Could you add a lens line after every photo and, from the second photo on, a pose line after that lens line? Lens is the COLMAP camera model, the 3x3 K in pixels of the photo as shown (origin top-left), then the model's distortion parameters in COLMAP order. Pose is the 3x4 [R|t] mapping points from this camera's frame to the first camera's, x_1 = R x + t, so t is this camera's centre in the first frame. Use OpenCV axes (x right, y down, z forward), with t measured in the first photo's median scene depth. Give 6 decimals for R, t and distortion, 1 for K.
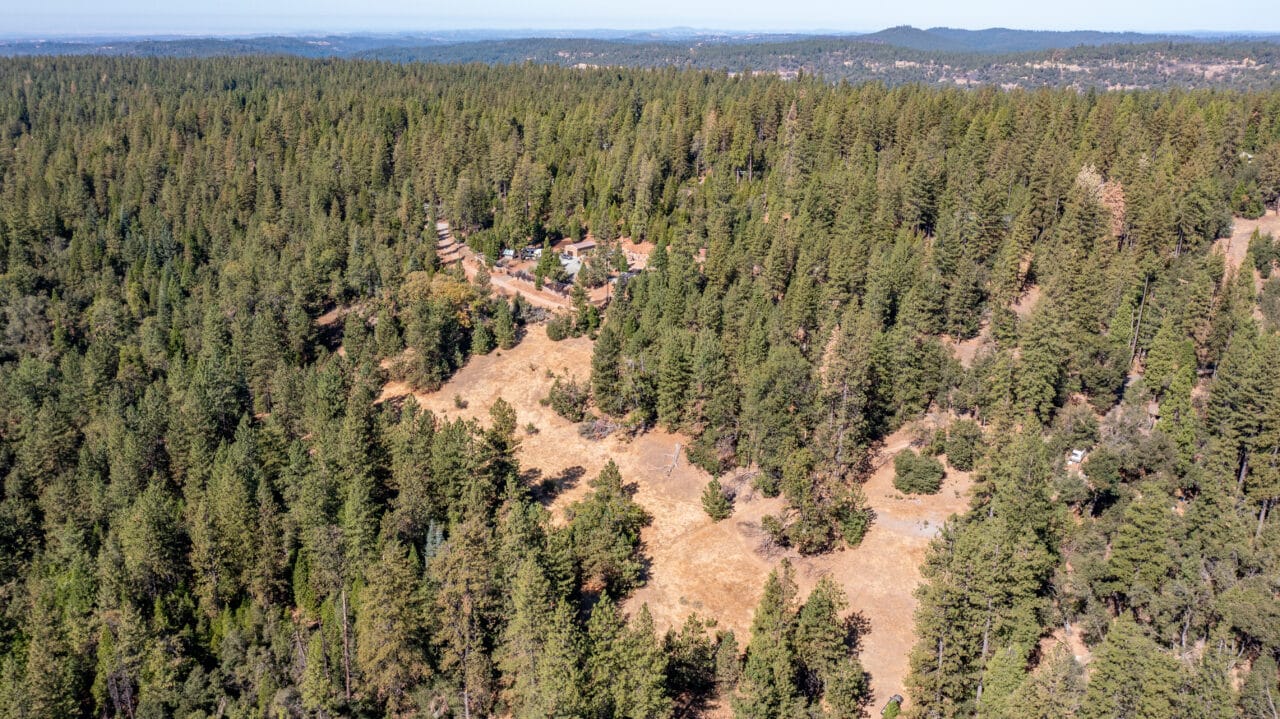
lens RADIAL K [[1019.9, 0, 640.0], [0, 1019.9, 359.5], [0, 0, 1]] dist [-0.013130, -0.004703]
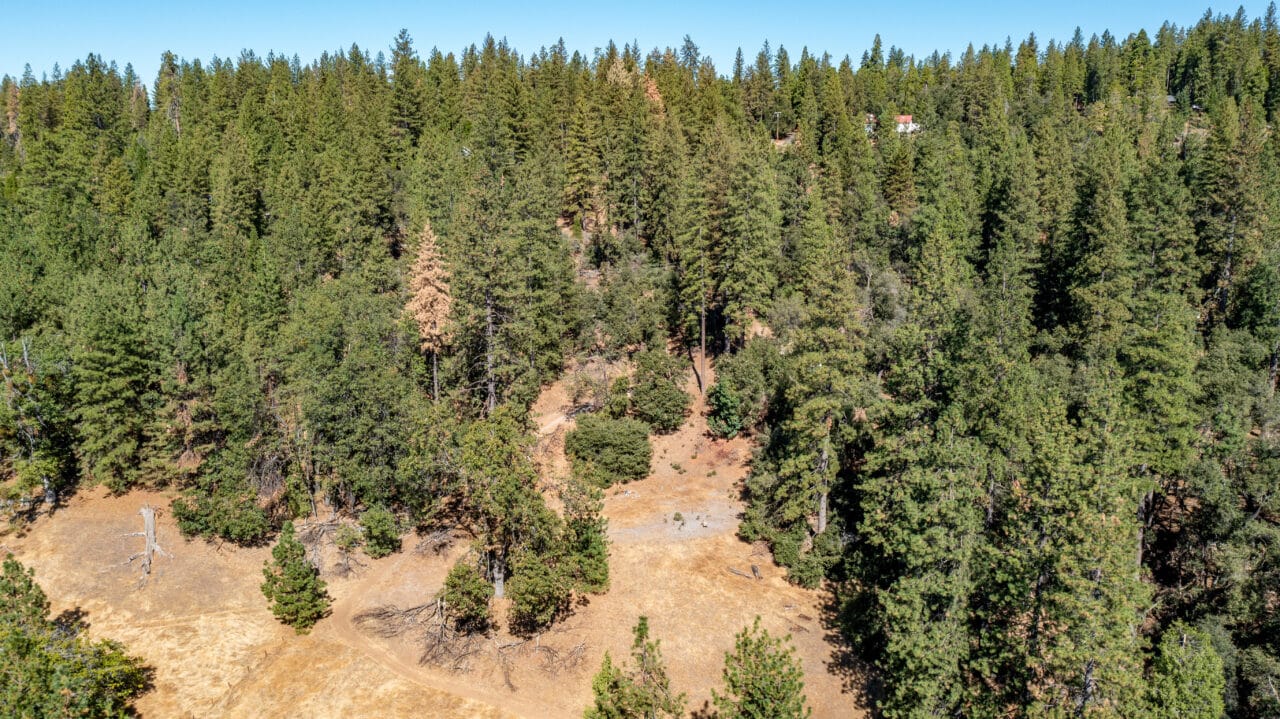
lens RADIAL K [[1019.9, 0, 640.0], [0, 1019.9, 359.5], [0, 0, 1]] dist [-0.013130, -0.004703]
pose [[0.786228, -0.143853, 0.600960, -0.055520], [0.207901, 0.977410, -0.038030, 0.080470], [-0.581913, 0.154841, 0.798374, 0.480505]]
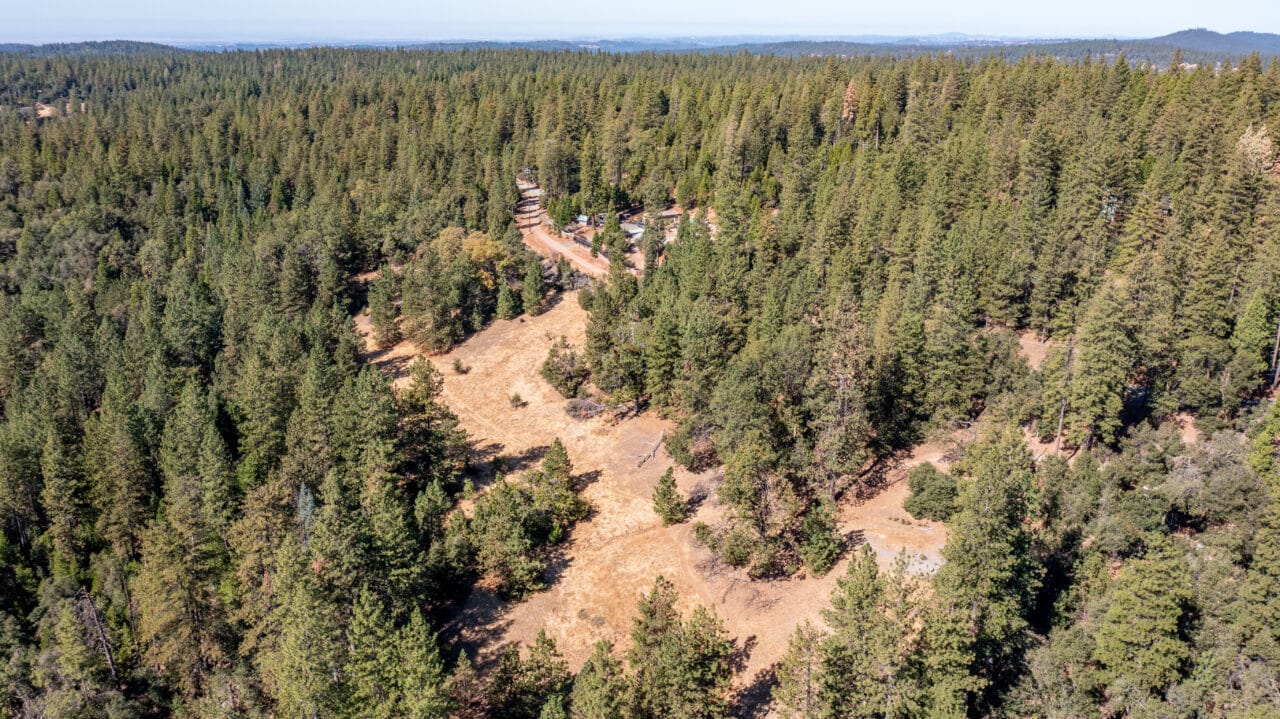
lens RADIAL K [[1009.1, 0, 640.0], [0, 1009.1, 359.5], [0, 0, 1]] dist [-0.010311, -0.006711]
pose [[0.968450, 0.075538, -0.237483, 0.212828], [-0.076221, 0.997071, 0.006316, 0.018979], [0.237264, 0.011985, 0.971371, 0.176203]]
